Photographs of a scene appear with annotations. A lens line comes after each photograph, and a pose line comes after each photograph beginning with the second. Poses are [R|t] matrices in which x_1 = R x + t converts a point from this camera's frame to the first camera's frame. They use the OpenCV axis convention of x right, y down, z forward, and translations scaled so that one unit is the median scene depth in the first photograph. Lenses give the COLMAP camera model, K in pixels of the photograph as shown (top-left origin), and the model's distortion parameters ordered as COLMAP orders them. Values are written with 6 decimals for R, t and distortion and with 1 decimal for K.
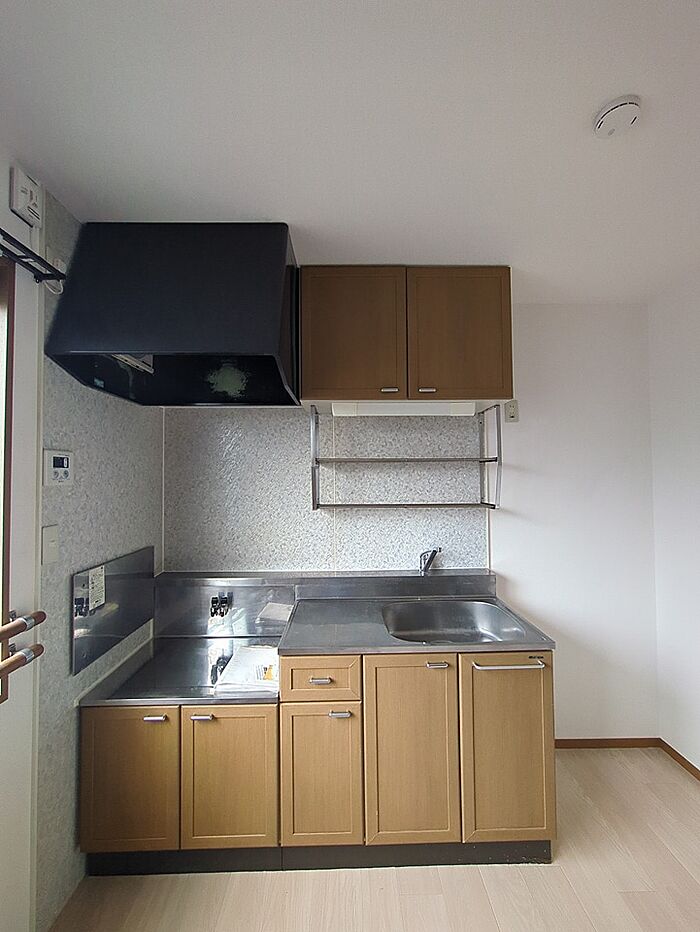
lens RADIAL K [[377.0, 0, 349.8], [0, 377.0, 468.3], [0, 0, 1]] dist [0.003103, 0.000672]
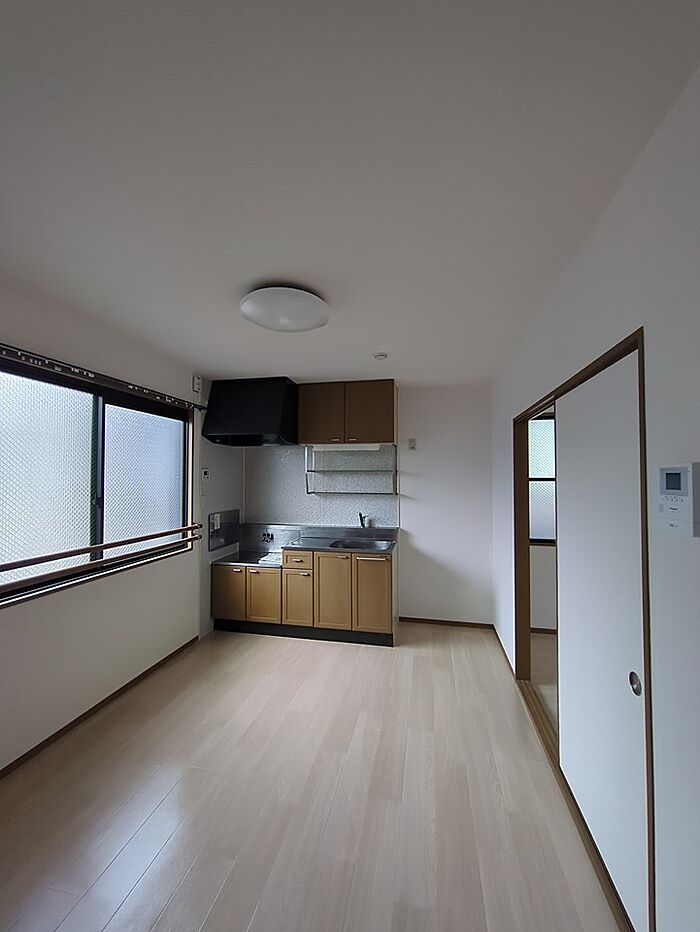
lens RADIAL K [[377.0, 0, 354.7], [0, 377.0, 470.3], [0, 0, 1]] dist [0.003103, 0.000672]
pose [[0.975489, 0.003235, -0.220026, 0.696973], [-0.002480, 0.999990, 0.003708, -0.037923], [0.220036, -0.003072, 0.975487, -1.120873]]
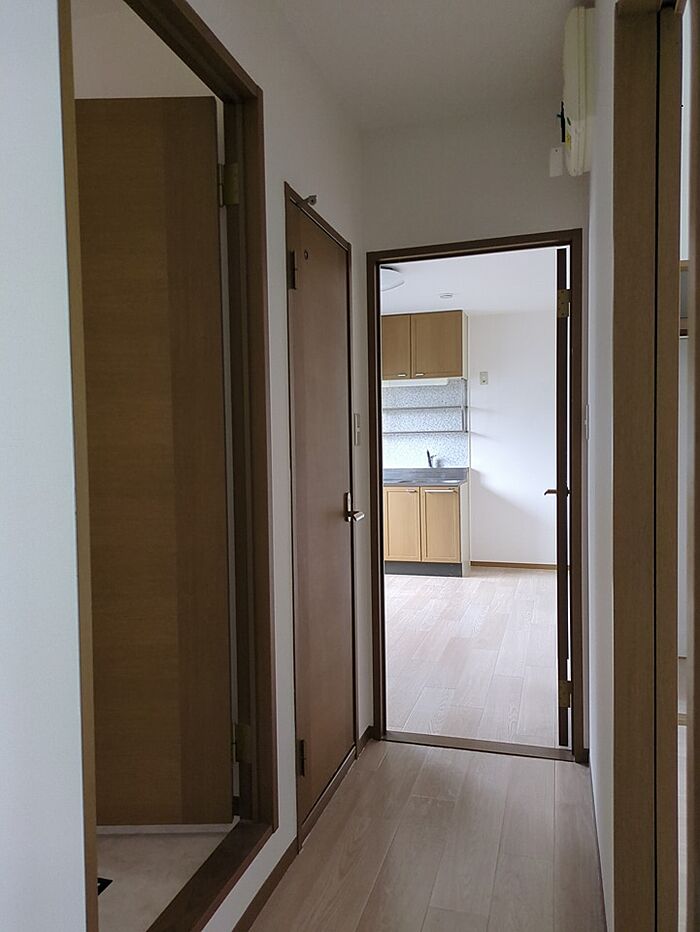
lens RADIAL K [[668.6, 0, 344.6], [0, 668.6, 466.4], [0, 0, 1]] dist [0.025600, -0.000629]
pose [[0.947707, 0.004575, -0.319110, 1.006102], [0.015282, 0.998100, 0.059696, 0.076182], [0.318777, -0.061451, 0.945836, -2.699917]]
